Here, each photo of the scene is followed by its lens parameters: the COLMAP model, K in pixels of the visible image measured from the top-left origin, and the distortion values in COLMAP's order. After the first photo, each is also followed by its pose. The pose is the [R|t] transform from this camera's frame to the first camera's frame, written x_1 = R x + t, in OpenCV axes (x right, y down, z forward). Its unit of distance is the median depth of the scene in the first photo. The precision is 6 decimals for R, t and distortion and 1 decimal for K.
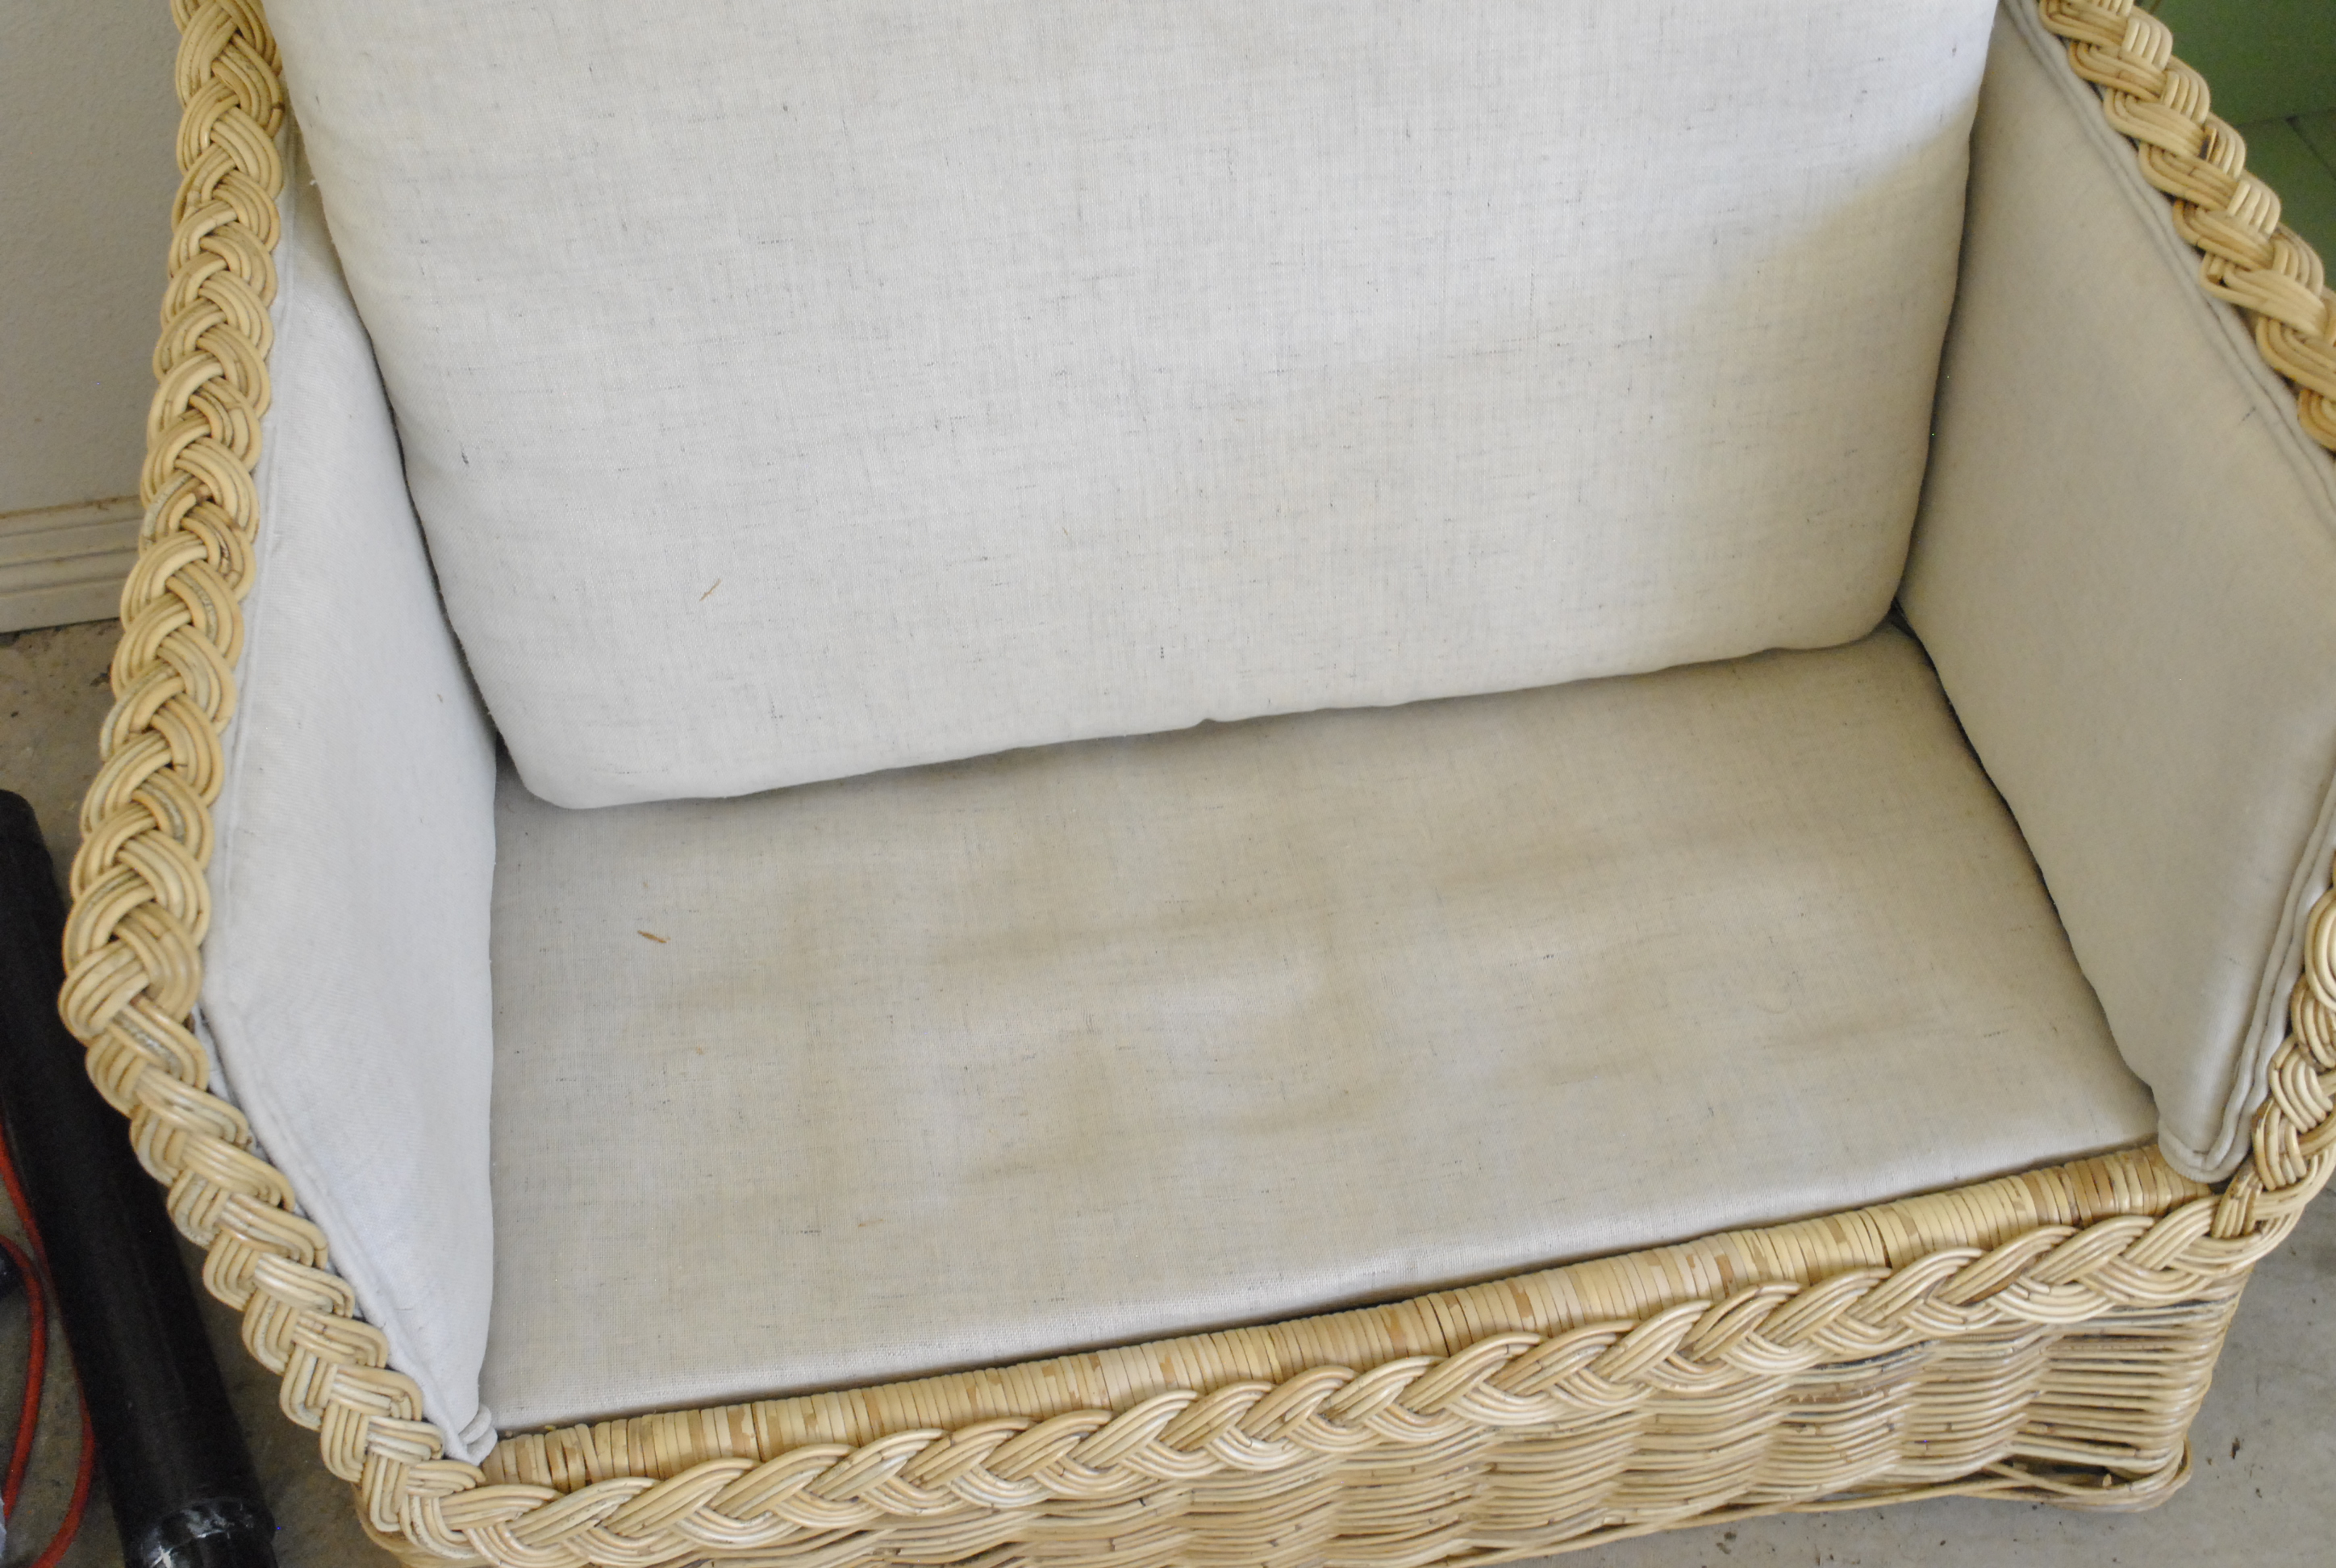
lens RADIAL K [[2858.1, 0, 1174.8], [0, 2858.1, 771.3], [0, 0, 1]] dist [-0.052976, 0.000000]
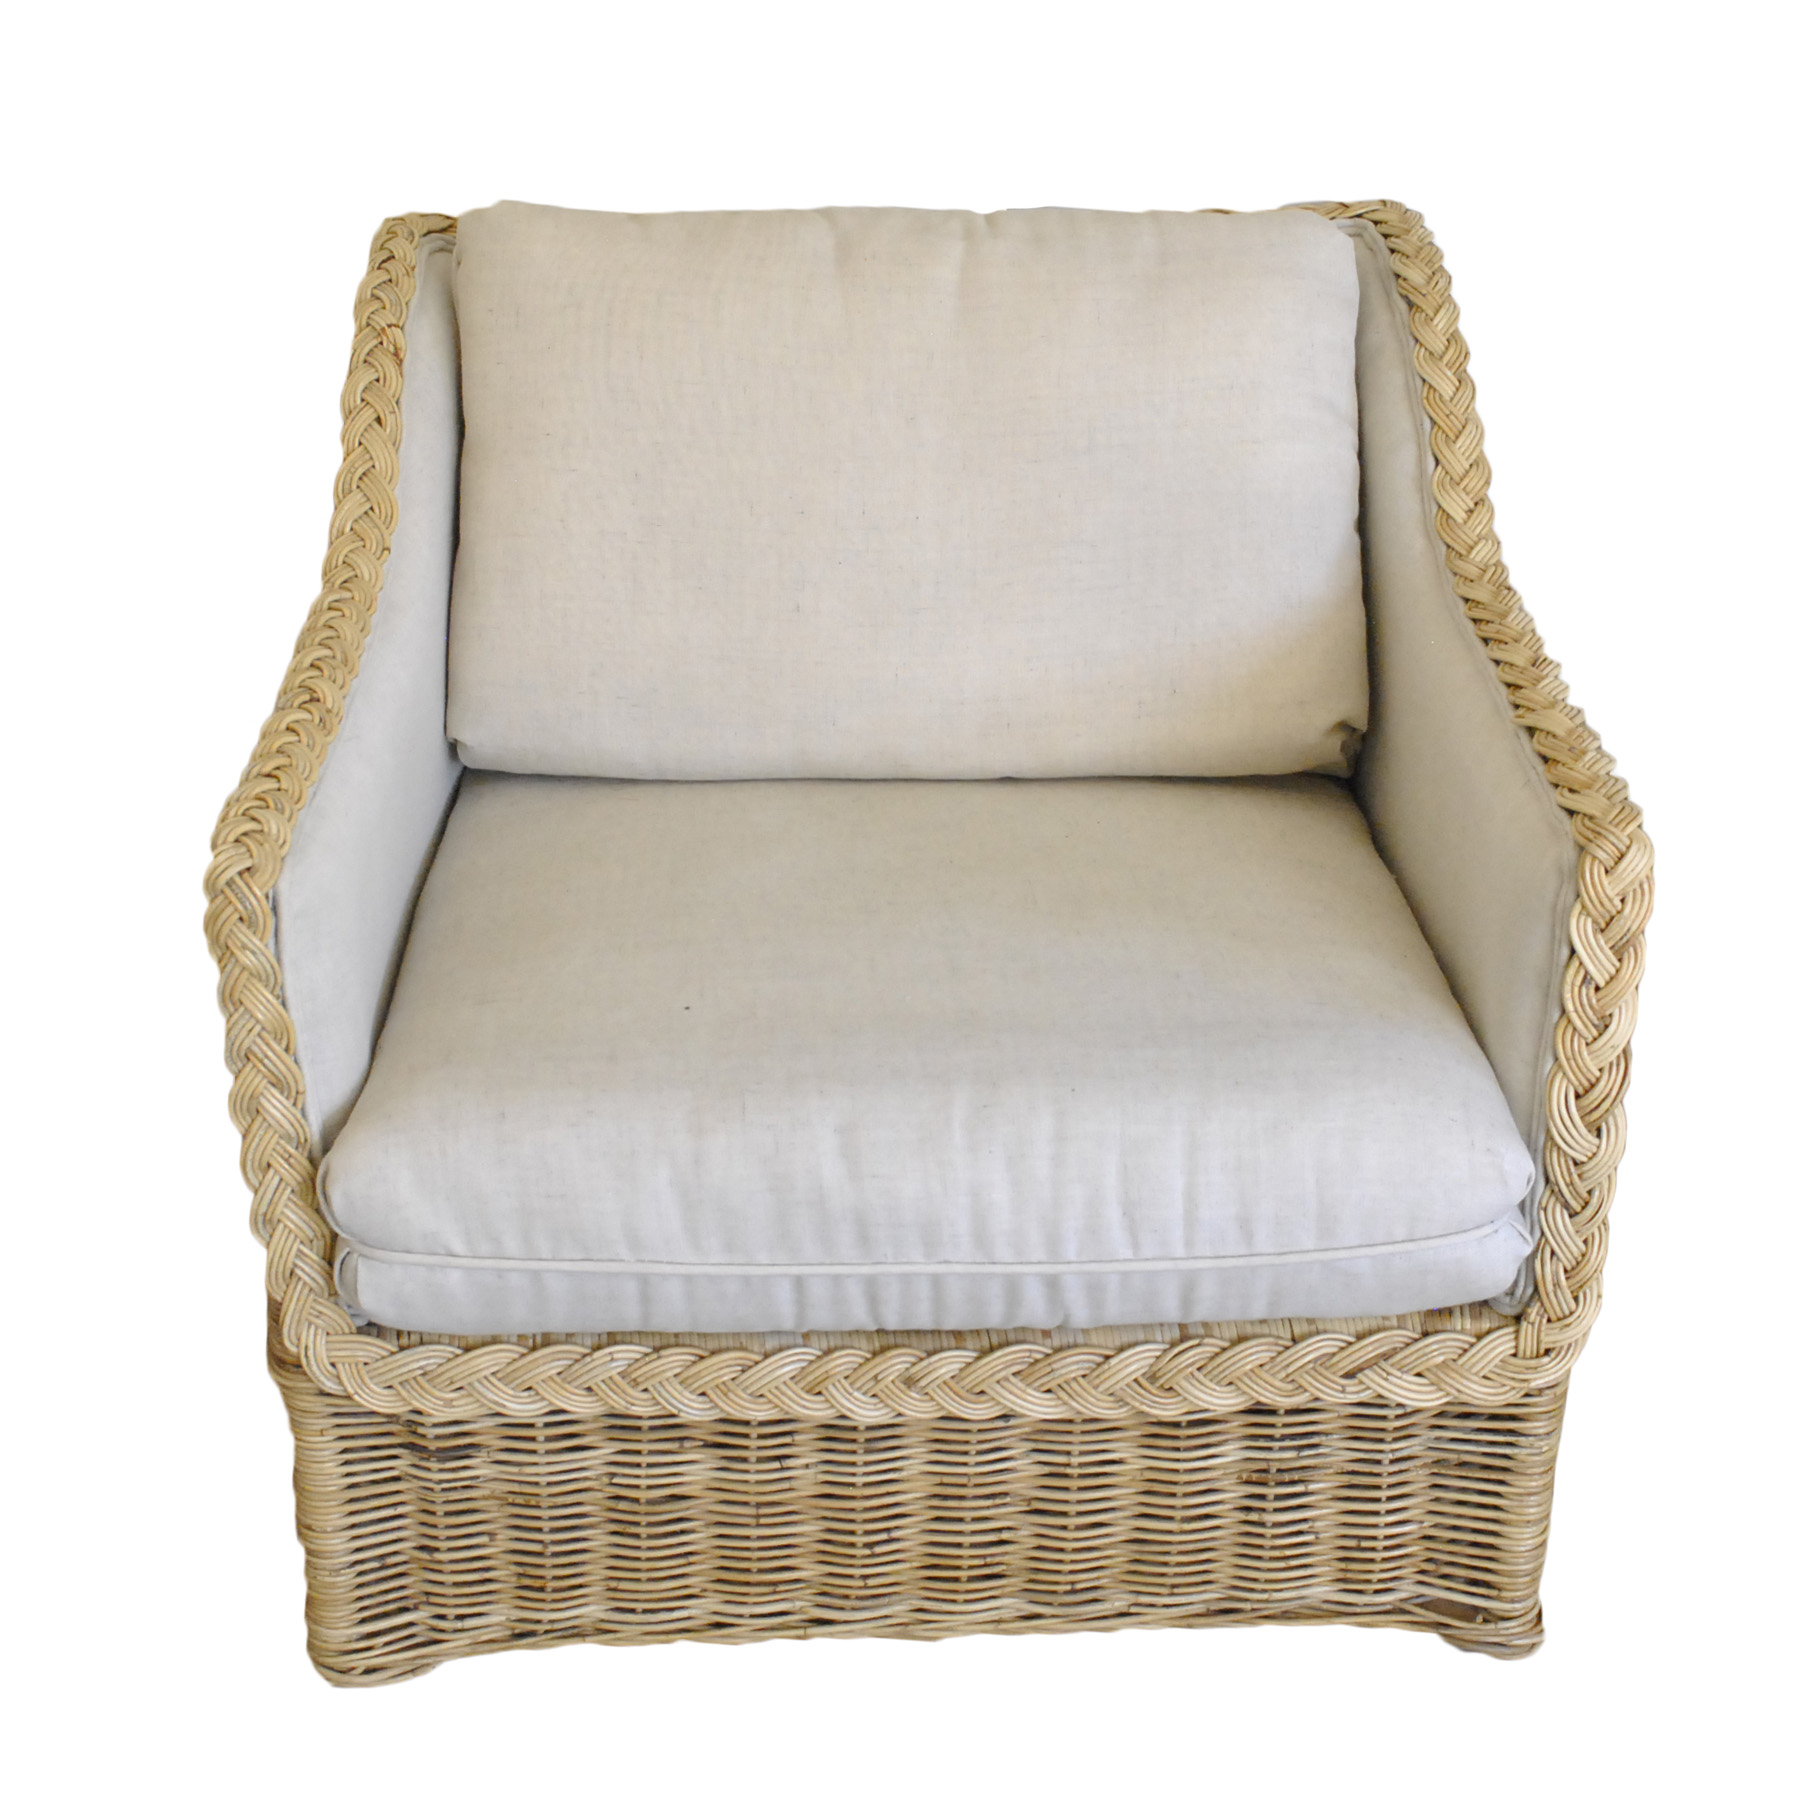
lens RADIAL K [[2939.7, 0, 923.6], [0, 2939.7, 913.4], [0, 0, 1]] dist [-0.080657, 0.000000]
pose [[0.990671, 0.108305, -0.082706, 0.163862], [-0.129631, 0.936140, -0.326860, 0.498932], [0.042024, 0.334532, 0.941447, -0.543277]]
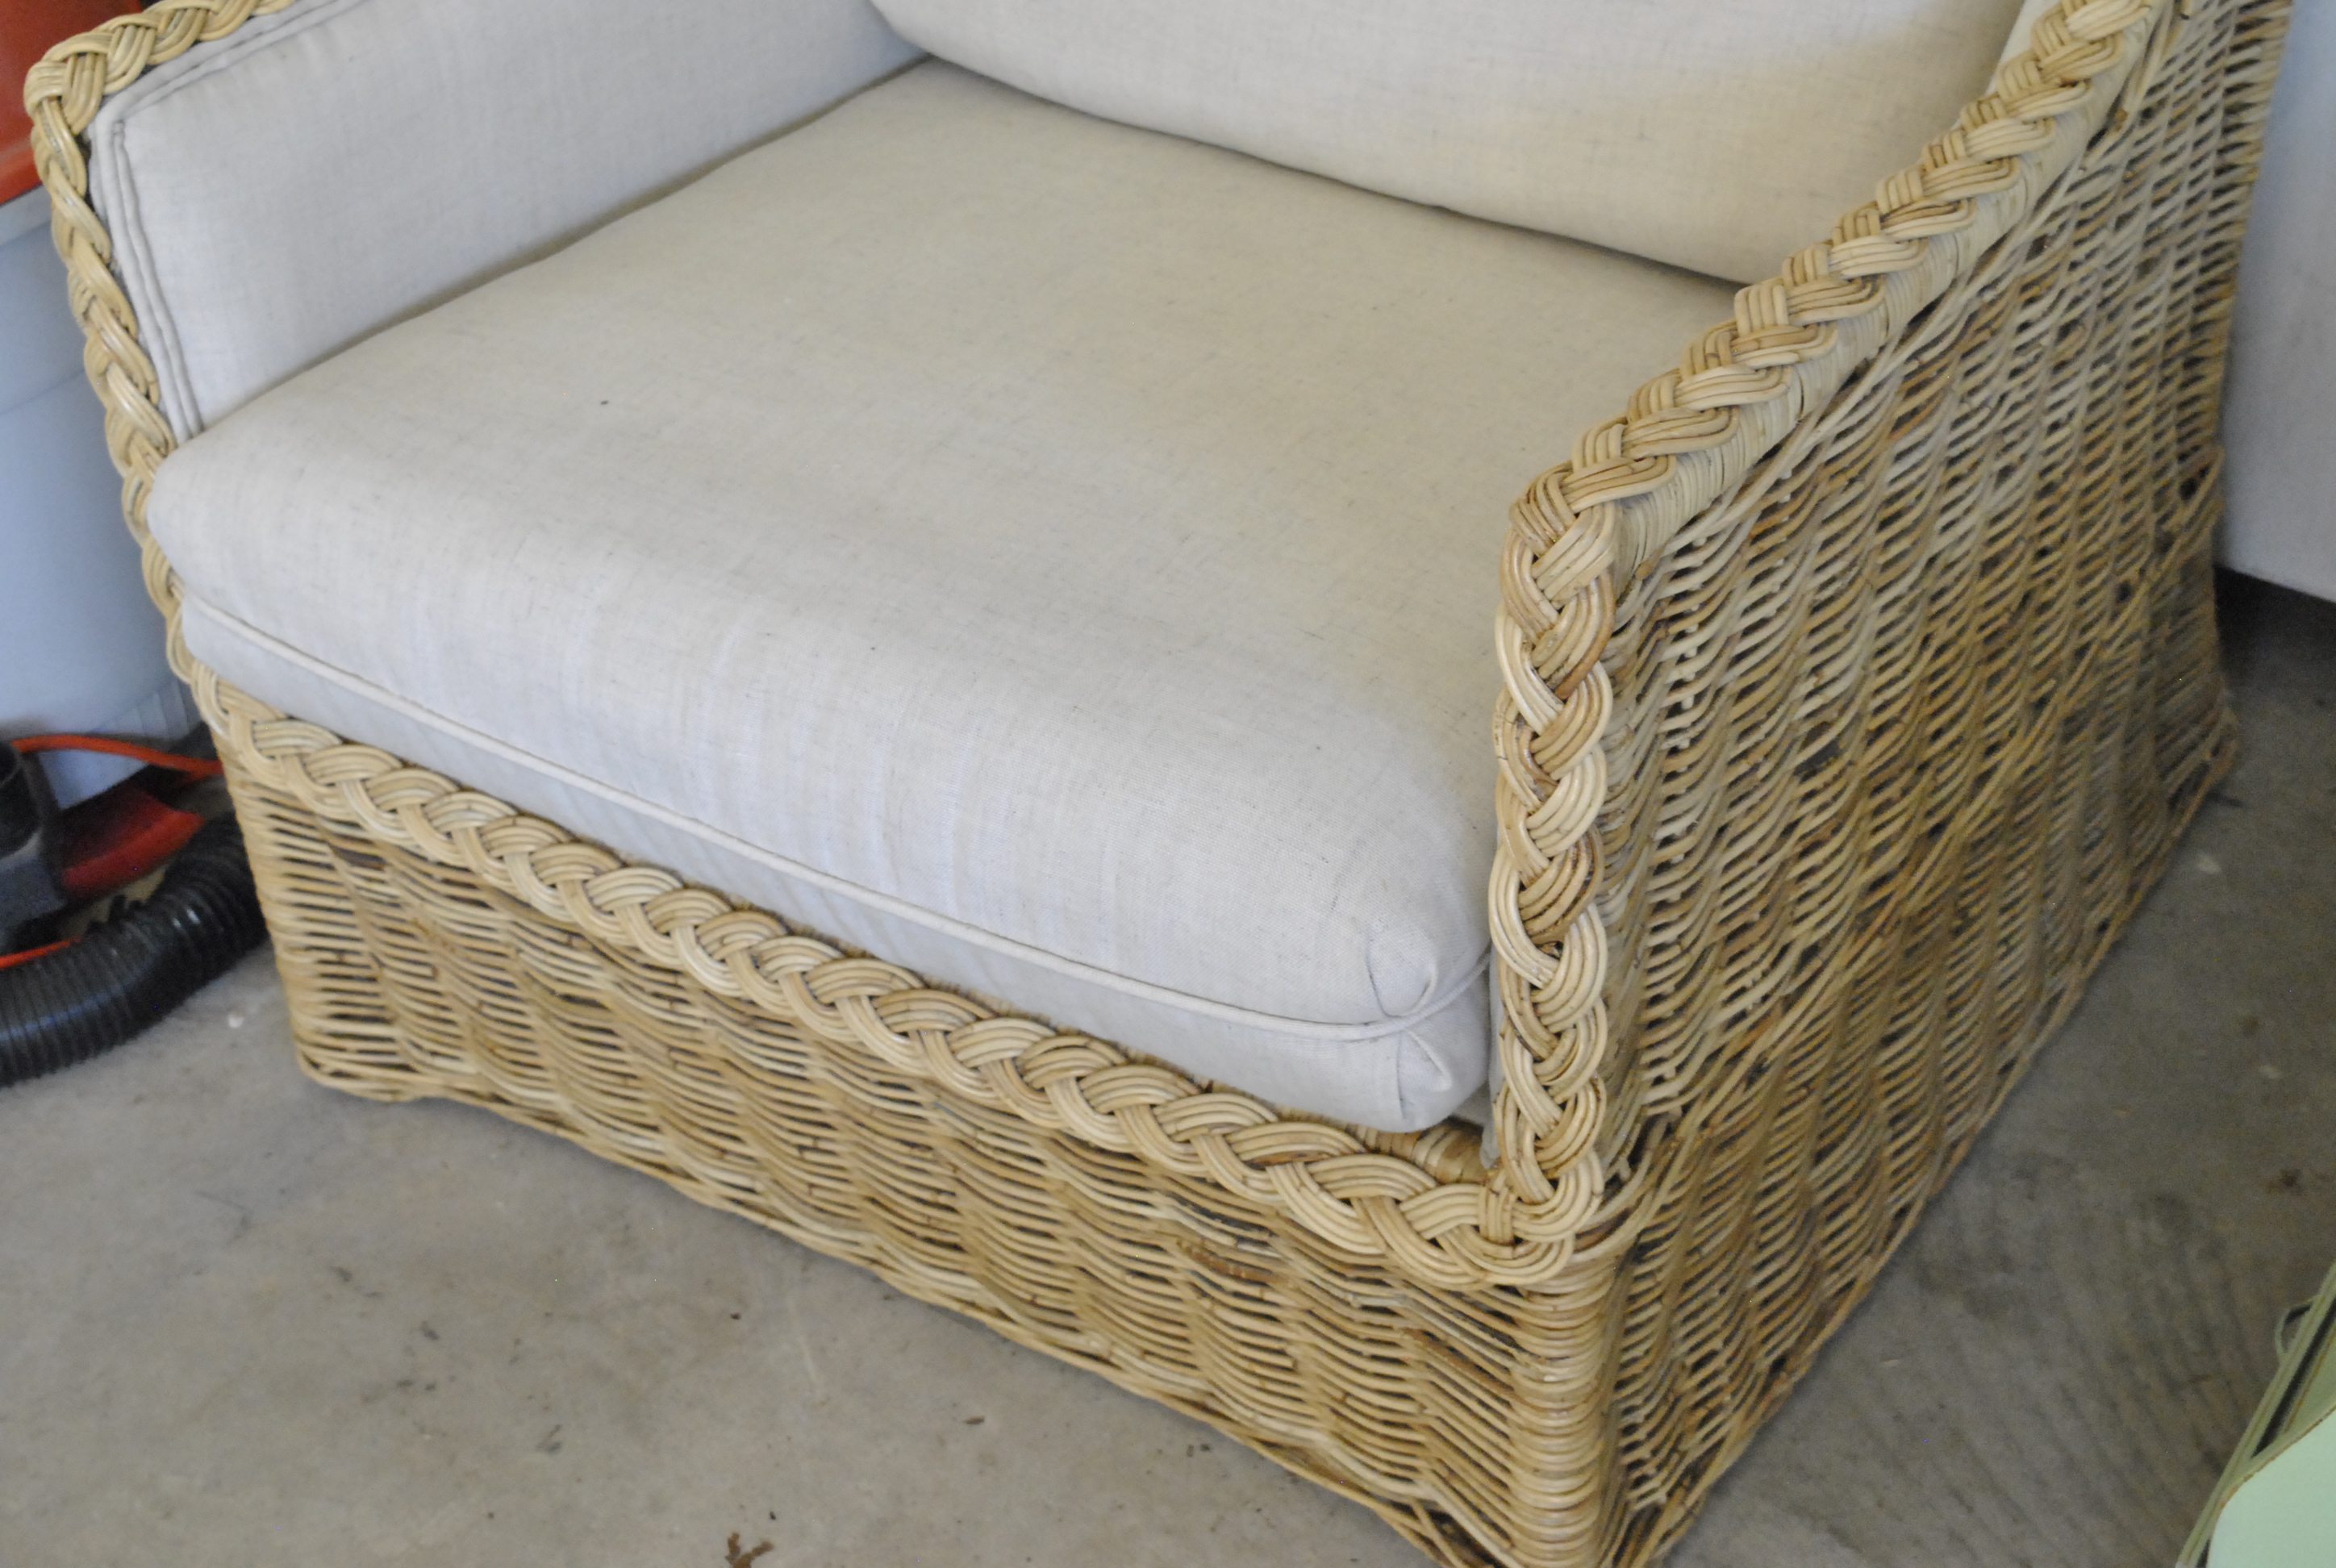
lens RADIAL K [[3558.1, 0, 1161.2], [0, 3558.1, 769.6], [0, 0, 1]] dist [-0.016491, 0.000000]
pose [[0.727251, 0.412132, -0.548866, 0.919169], [-0.483148, 0.875371, 0.017125, 0.056991], [0.487519, 0.252729, 0.835735, -0.128784]]
